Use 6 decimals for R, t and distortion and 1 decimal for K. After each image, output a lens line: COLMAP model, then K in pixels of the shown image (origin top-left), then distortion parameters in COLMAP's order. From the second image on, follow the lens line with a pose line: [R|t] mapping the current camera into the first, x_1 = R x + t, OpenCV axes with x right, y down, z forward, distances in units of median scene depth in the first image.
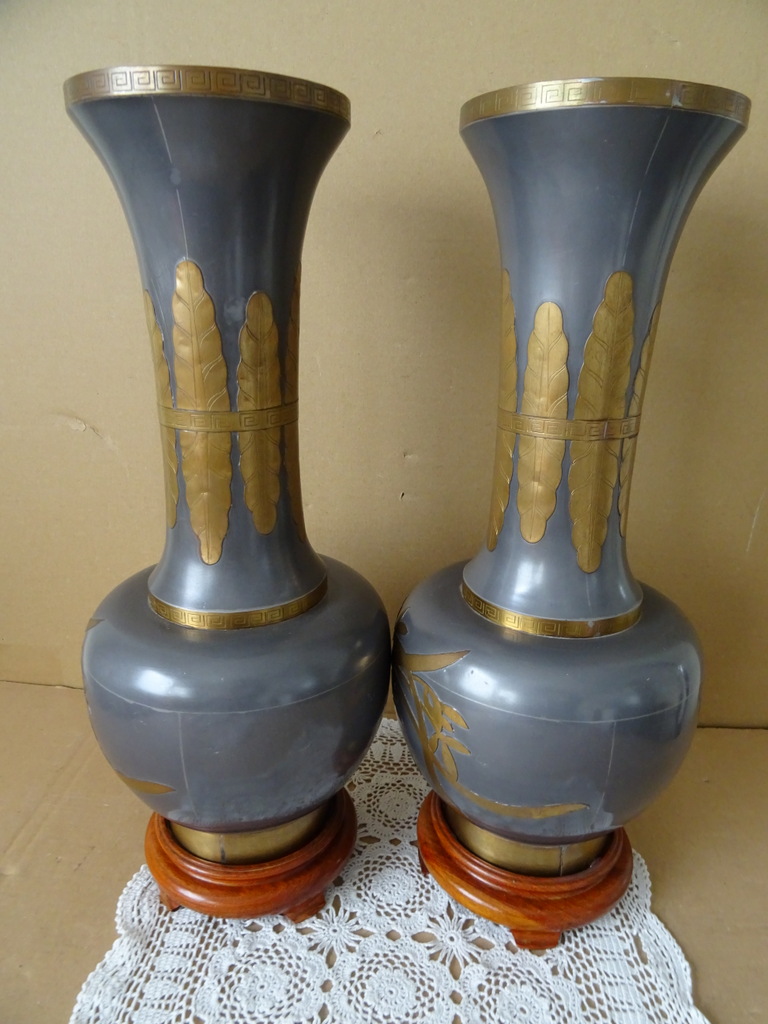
lens RADIAL K [[747.0, 0, 375.0], [0, 747.0, 517.1], [0, 0, 1]] dist [0.002322, -0.015882]
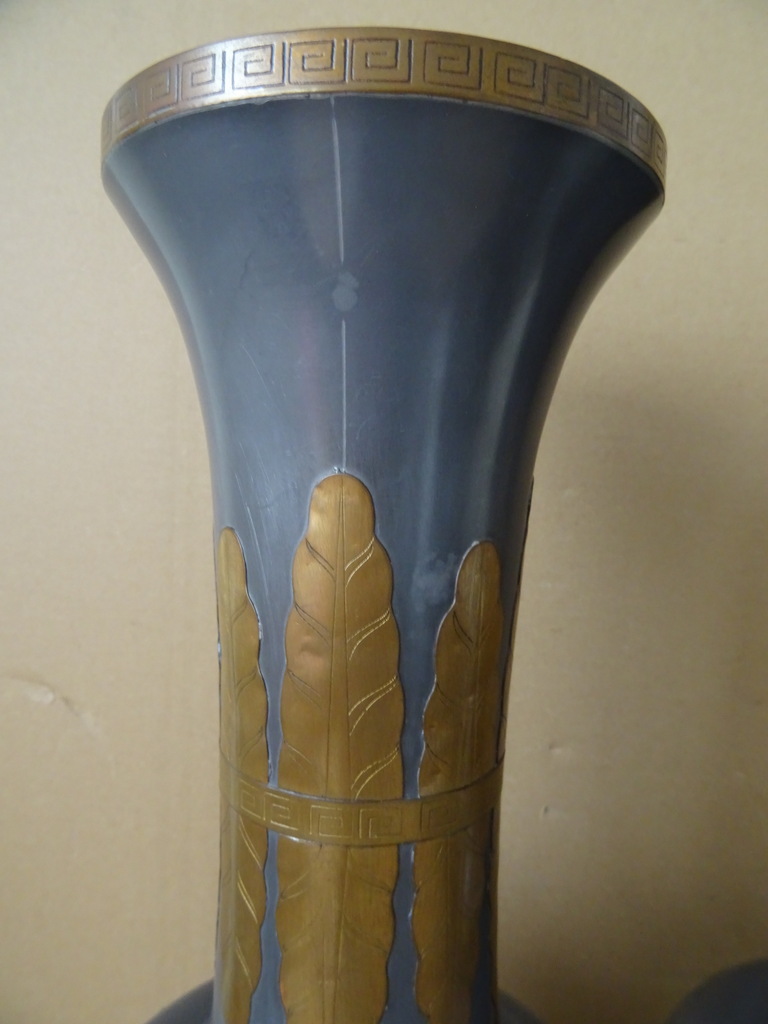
lens RADIAL K [[747.0, 0, 377.4], [0, 747.0, 508.5], [0, 0, 1]] dist [0.002322, -0.015882]
pose [[0.998905, 0.024126, 0.040084, -0.237053], [-0.013478, 0.968856, -0.247258, -0.204331], [-0.044801, 0.246447, 0.968120, 0.547052]]
